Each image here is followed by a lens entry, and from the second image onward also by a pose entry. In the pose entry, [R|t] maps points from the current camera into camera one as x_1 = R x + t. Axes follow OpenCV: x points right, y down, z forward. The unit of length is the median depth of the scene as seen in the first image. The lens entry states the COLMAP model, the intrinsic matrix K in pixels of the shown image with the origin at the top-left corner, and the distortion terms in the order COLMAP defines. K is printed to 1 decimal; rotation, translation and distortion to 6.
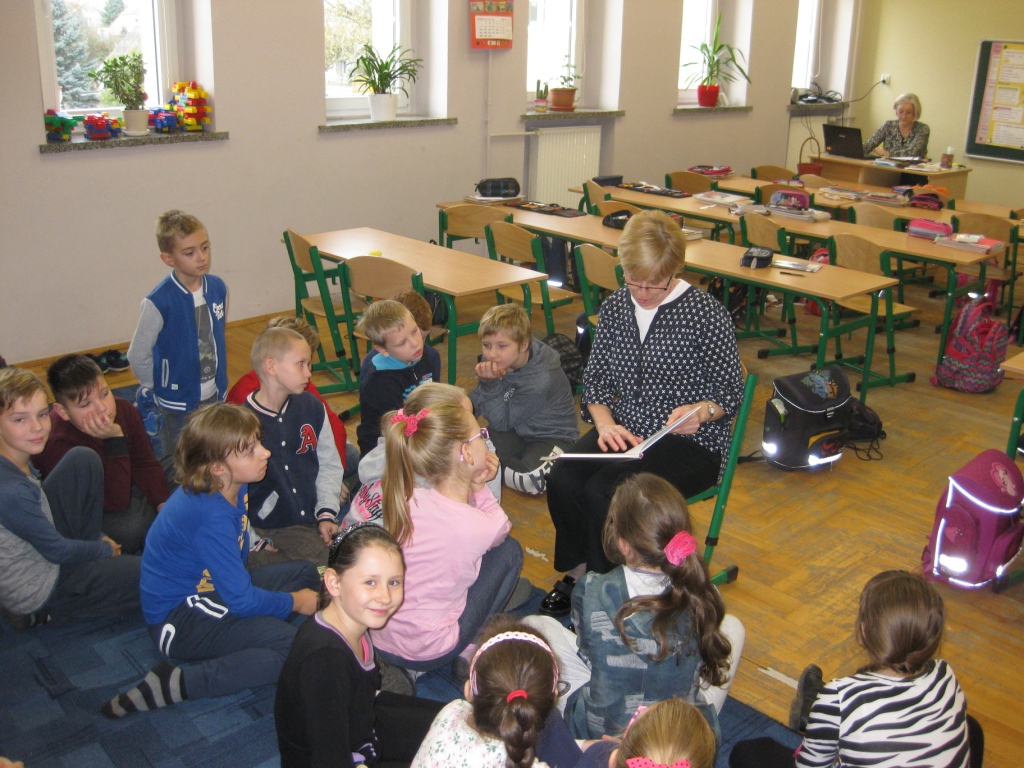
lens RADIAL K [[1042.4, 0, 510.8], [0, 1042.4, 401.4], [0, 0, 1]] dist [-0.173838, 0.126009]
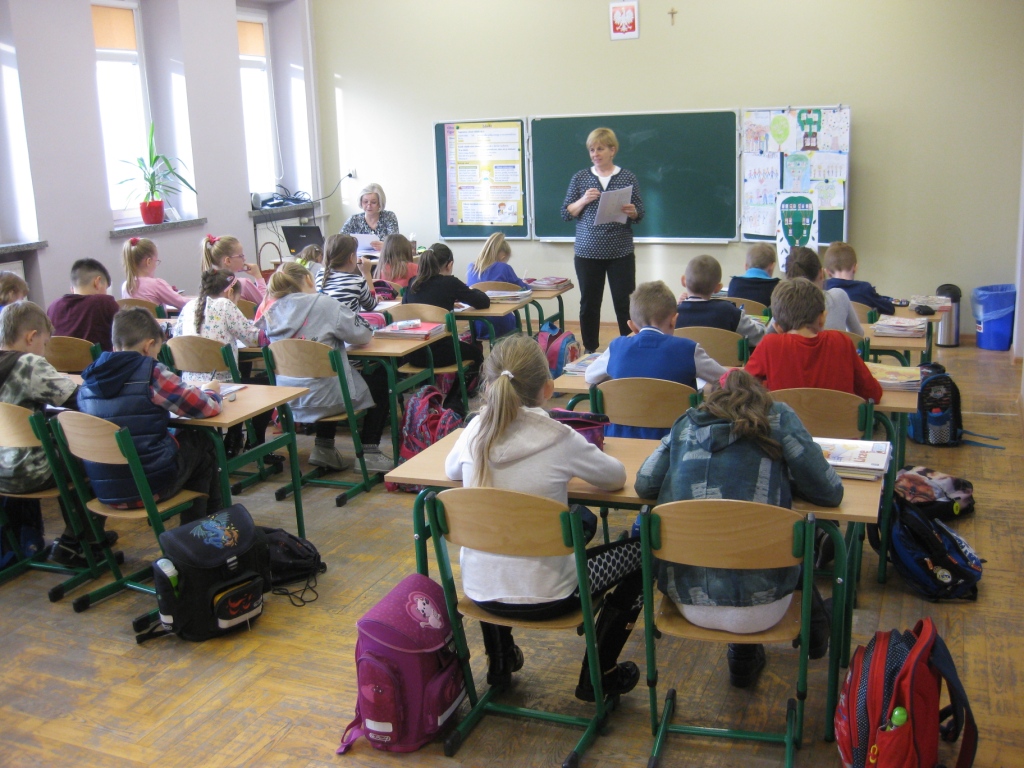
lens RADIAL K [[1042.4, 0, 510.8], [0, 1042.4, 401.4], [0, 0, 1]] dist [-0.173838, 0.126009]
pose [[0.910508, -0.161741, 0.380547, 0.115216], [0.201932, 0.977044, -0.067884, -0.007622], [-0.360832, 0.138654, 0.922267, 0.068927]]
